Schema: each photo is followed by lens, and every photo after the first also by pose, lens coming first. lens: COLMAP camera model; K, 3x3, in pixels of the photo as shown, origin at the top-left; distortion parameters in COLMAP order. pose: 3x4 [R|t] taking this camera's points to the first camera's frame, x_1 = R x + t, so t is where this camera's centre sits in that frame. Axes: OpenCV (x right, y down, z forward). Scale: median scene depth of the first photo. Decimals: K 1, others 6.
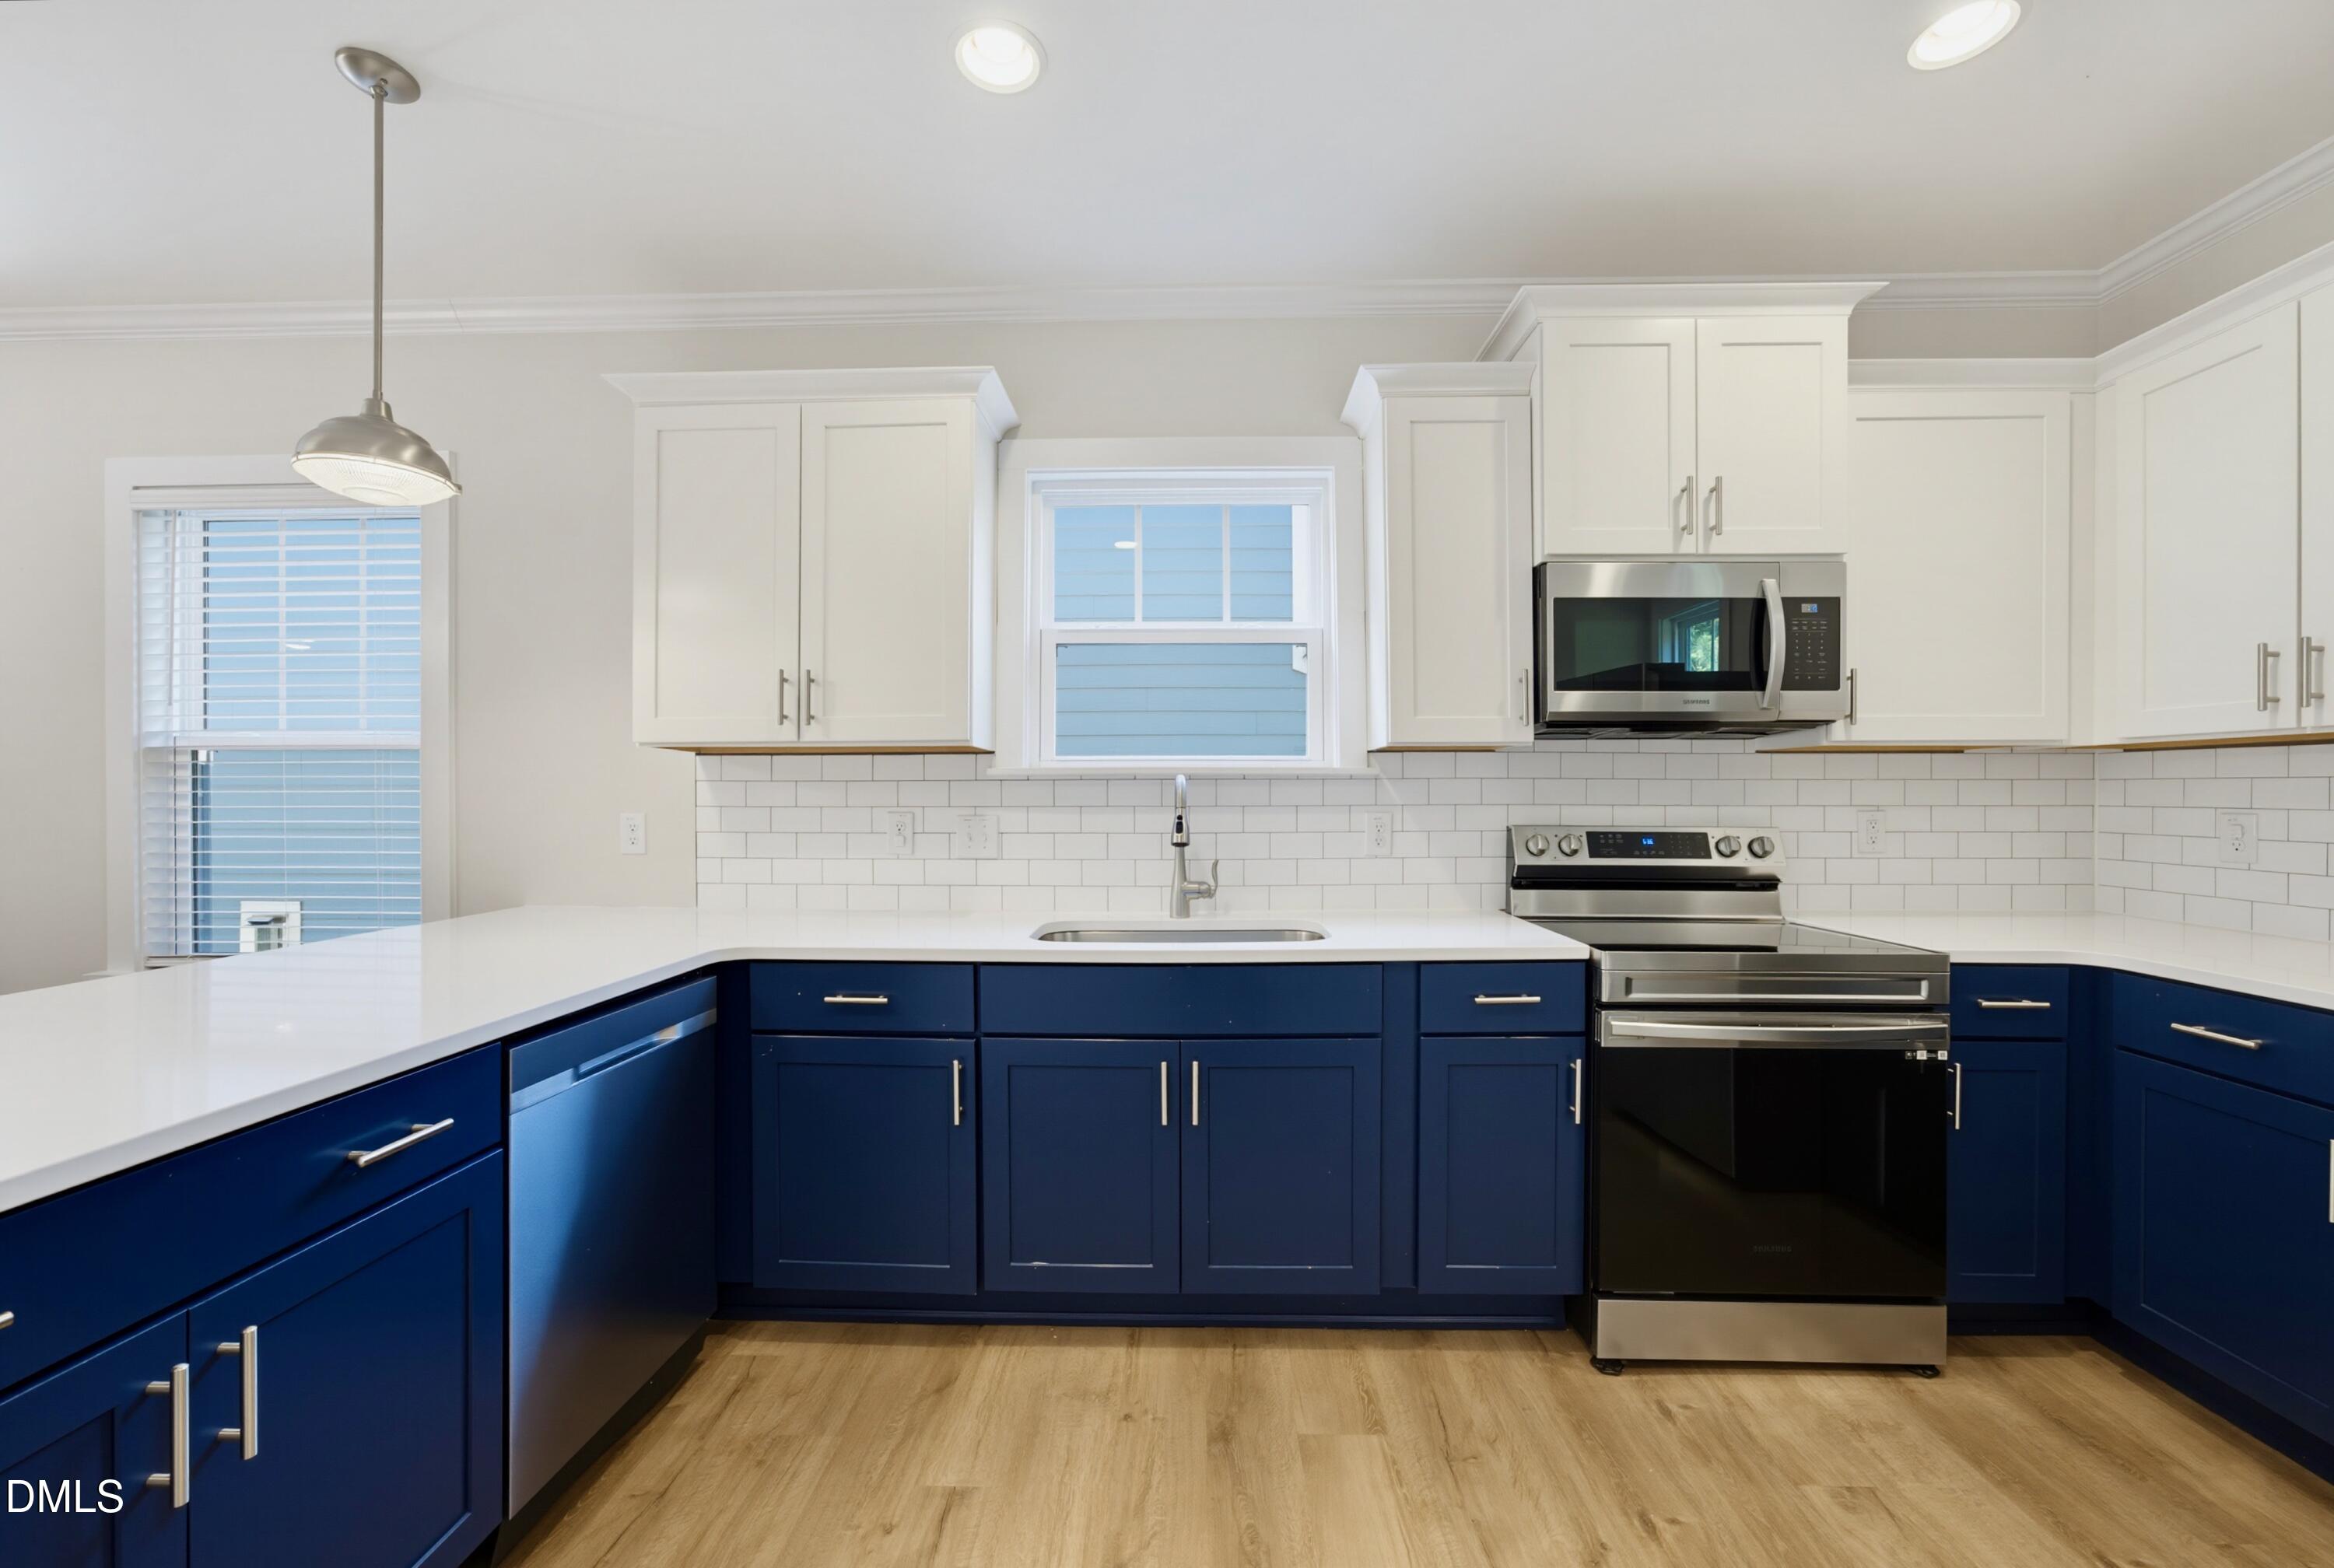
lens RADIAL K [[933.8, 0, 1173.4], [0, 933.8, 795.4], [0, 0, 1]] dist [-0.024882, 0.010726]
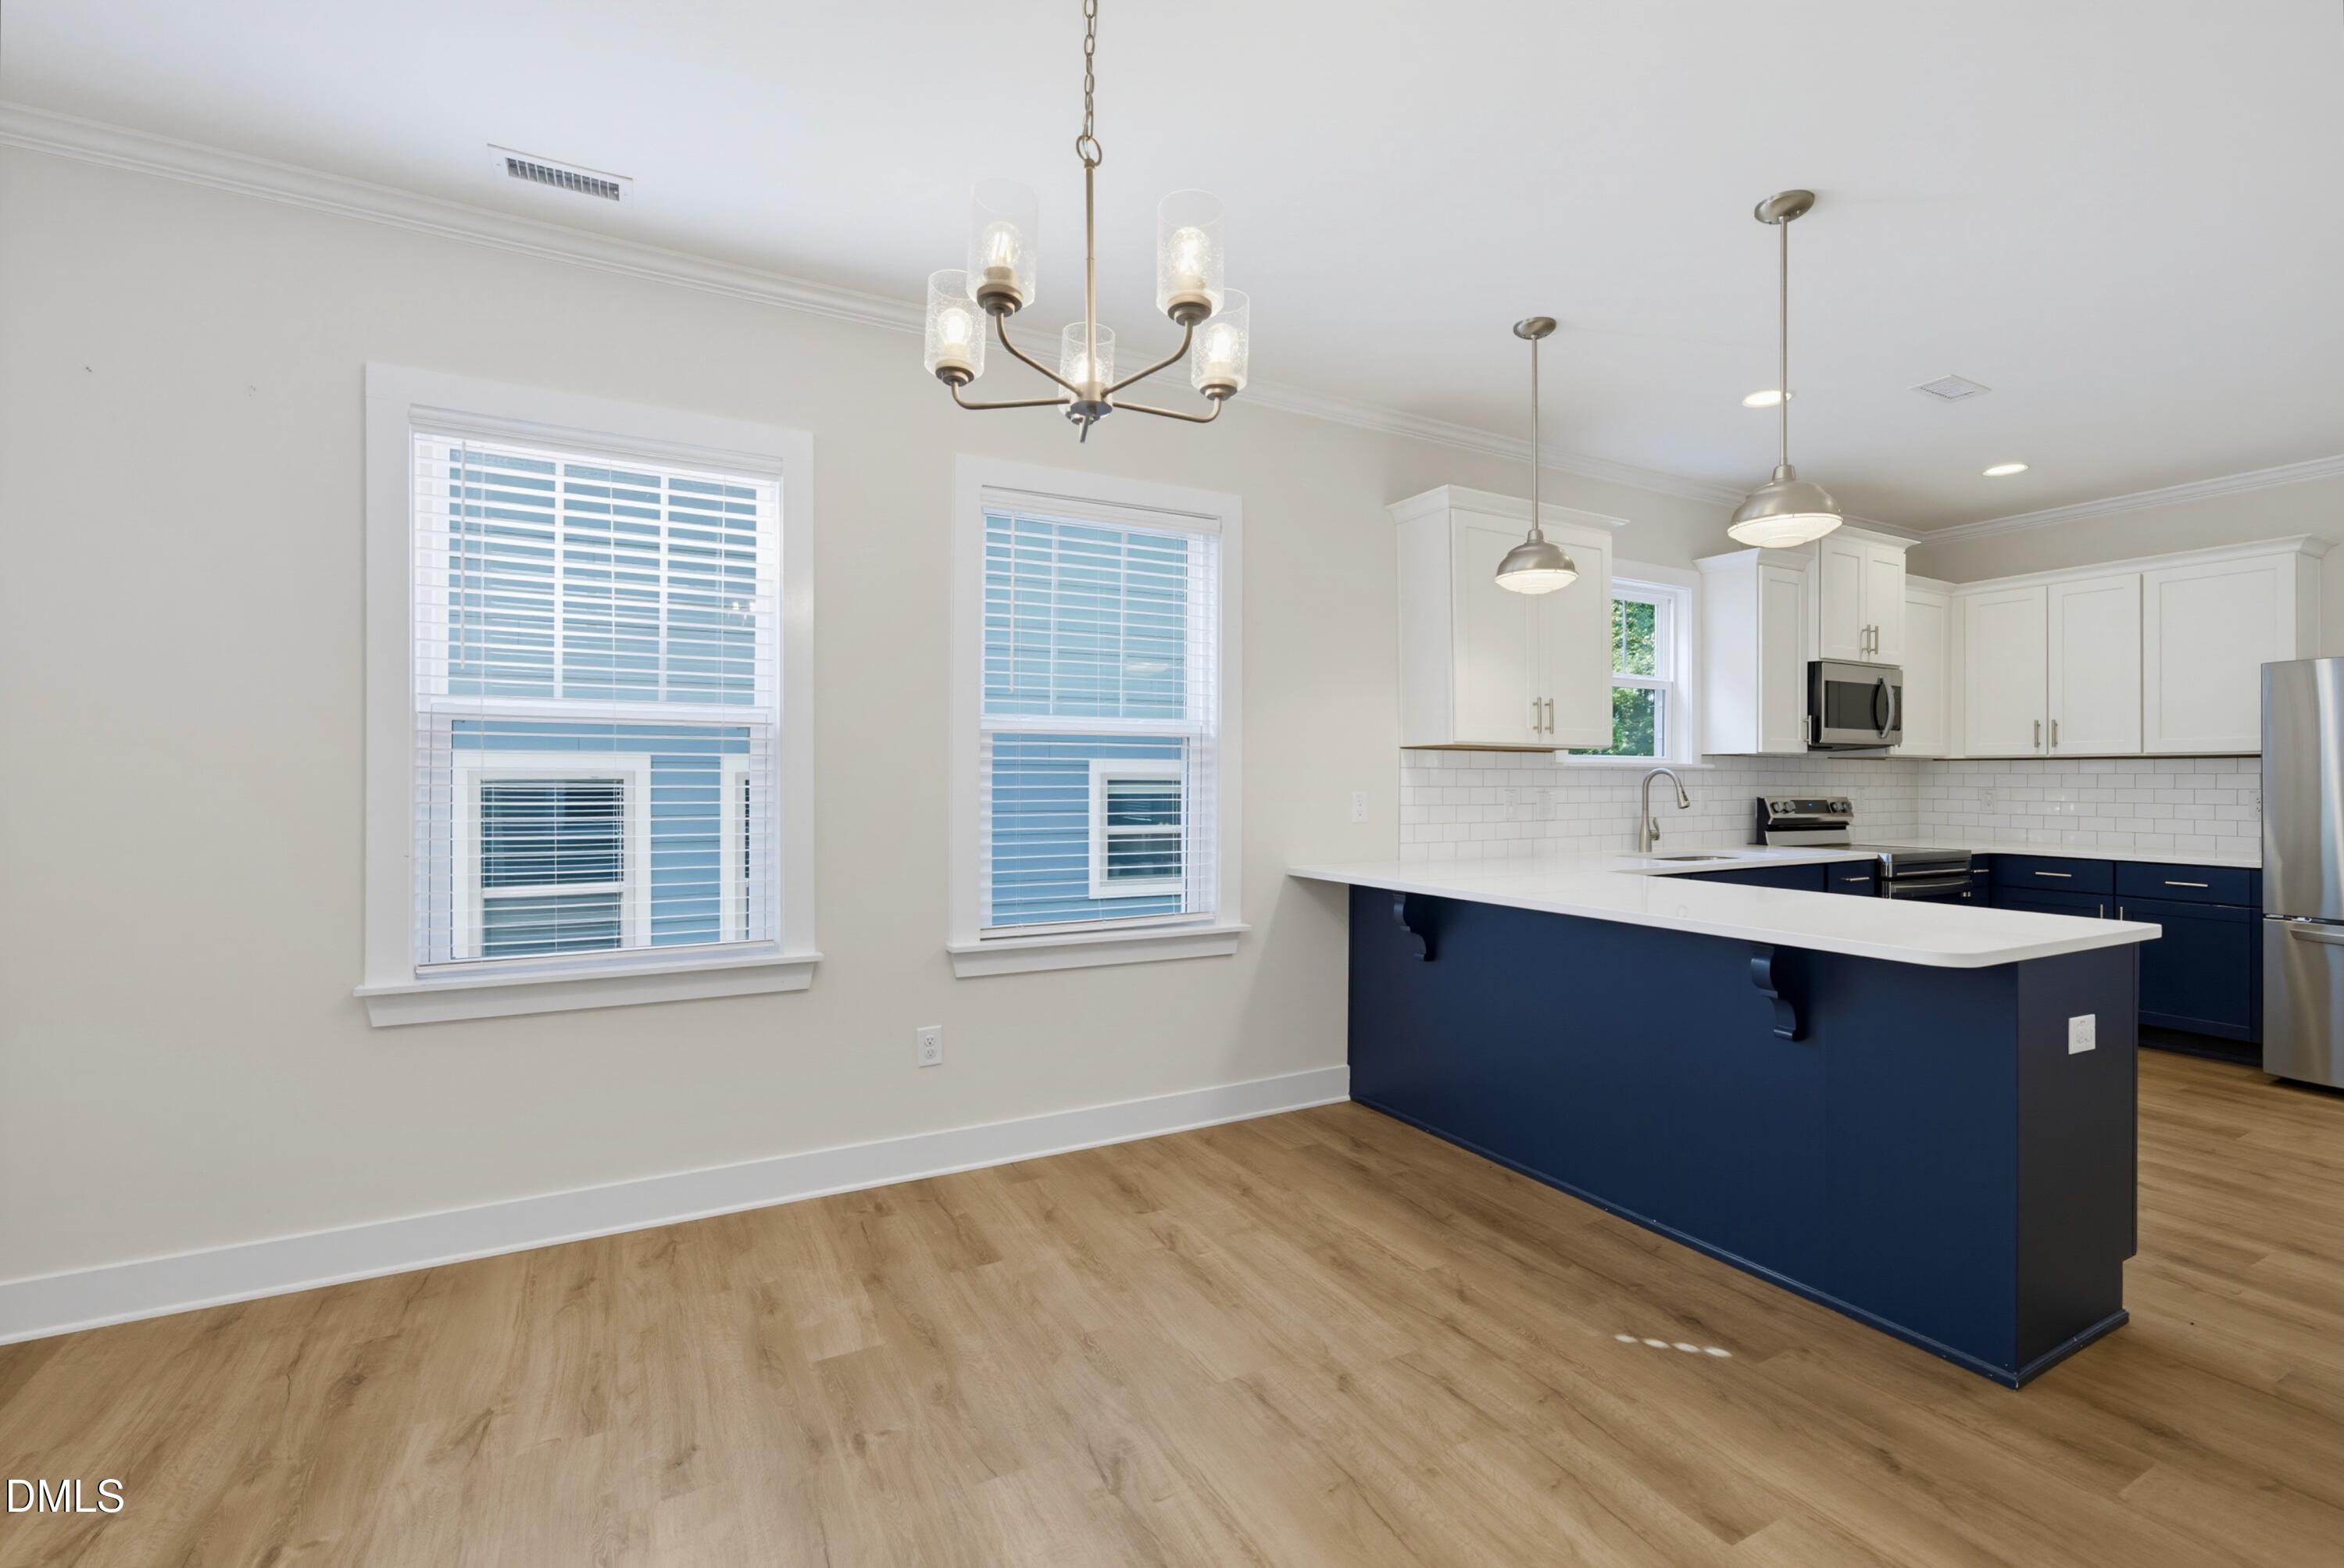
lens RADIAL K [[1042.7, 0, 1179.8], [0, 1042.7, 774.7], [0, 0, 1]] dist [-0.028418, 0.015637]
pose [[0.860908, 0.005947, 0.508726, -1.836522], [-0.005673, 0.999982, -0.002089, -0.000365], [-0.508729, -0.001088, 0.860926, -0.180708]]
